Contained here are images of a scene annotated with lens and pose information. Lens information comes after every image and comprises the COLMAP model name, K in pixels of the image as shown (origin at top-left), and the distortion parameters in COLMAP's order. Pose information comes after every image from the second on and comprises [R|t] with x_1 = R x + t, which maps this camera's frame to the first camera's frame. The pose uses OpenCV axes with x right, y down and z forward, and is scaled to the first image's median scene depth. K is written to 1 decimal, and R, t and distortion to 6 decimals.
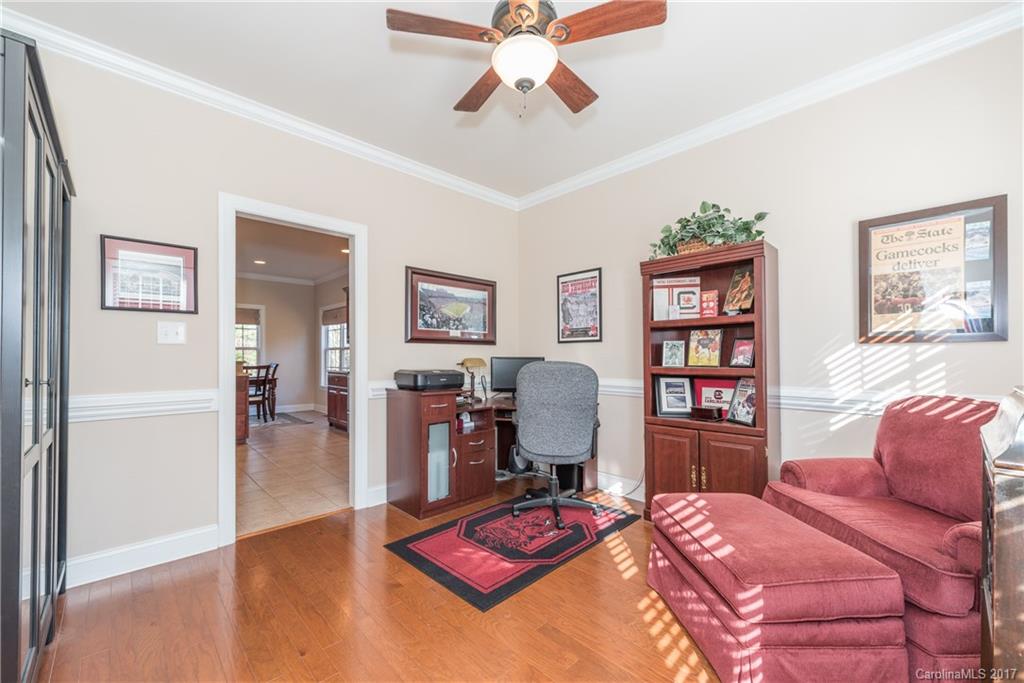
lens RADIAL K [[399.4, 0, 505.5], [0, 399.4, 350.2], [0, 0, 1]] dist [0.005531, 0.000221]
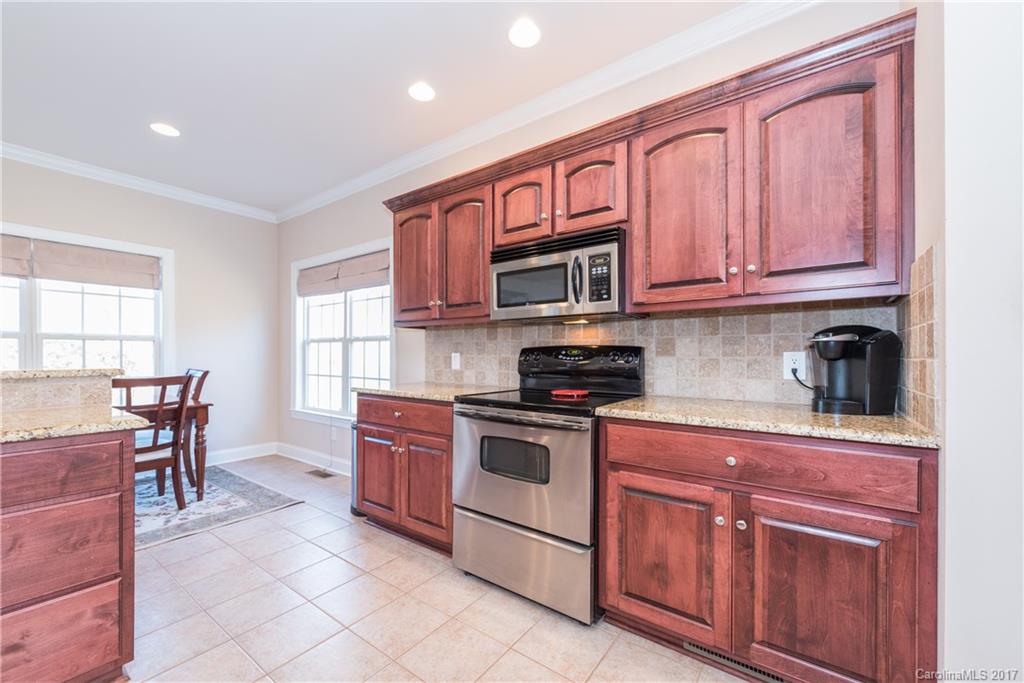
lens RADIAL K [[399.4, 0, 514.3], [0, 399.4, 354.2], [0, 0, 1]] dist [0.005531, 0.000221]
pose [[0.984434, 0.001234, 0.175748, -0.307915], [-0.002914, 0.999952, 0.009302, 0.009993], [-0.175728, -0.009670, 0.984391, 0.491391]]
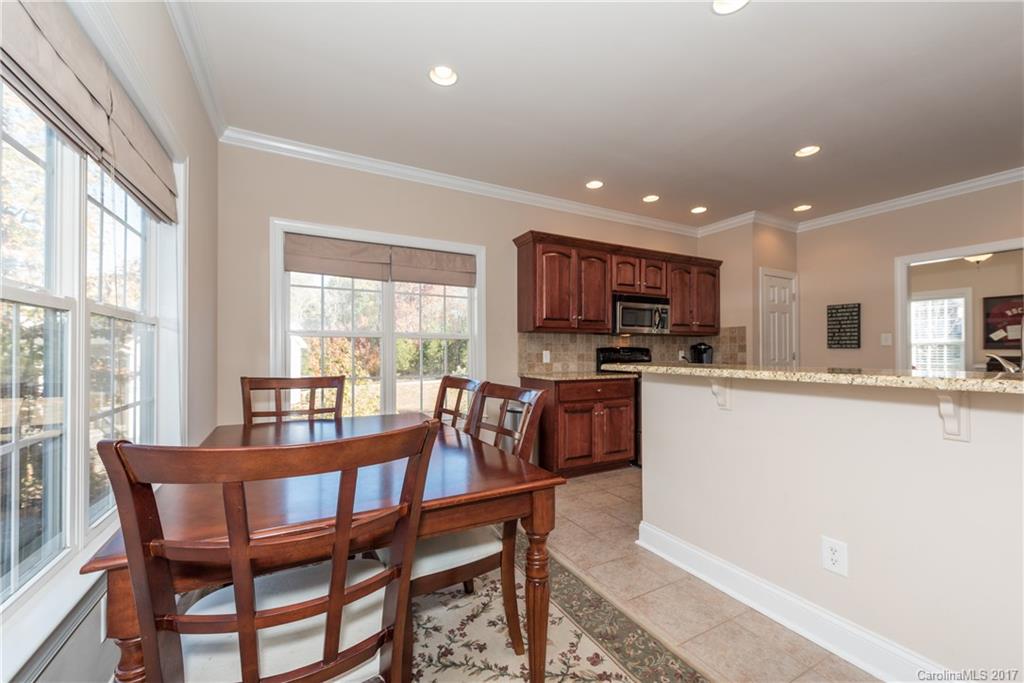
lens RADIAL K [[399.4, 0, 506.5], [0, 399.4, 346.9], [0, 0, 1]] dist [0.005531, 0.000221]
pose [[0.275583, 0.008478, 0.961240, -0.820737], [-0.008336, 0.999945, -0.006429, 0.011167], [-0.961241, -0.006242, 0.275639, 0.780135]]
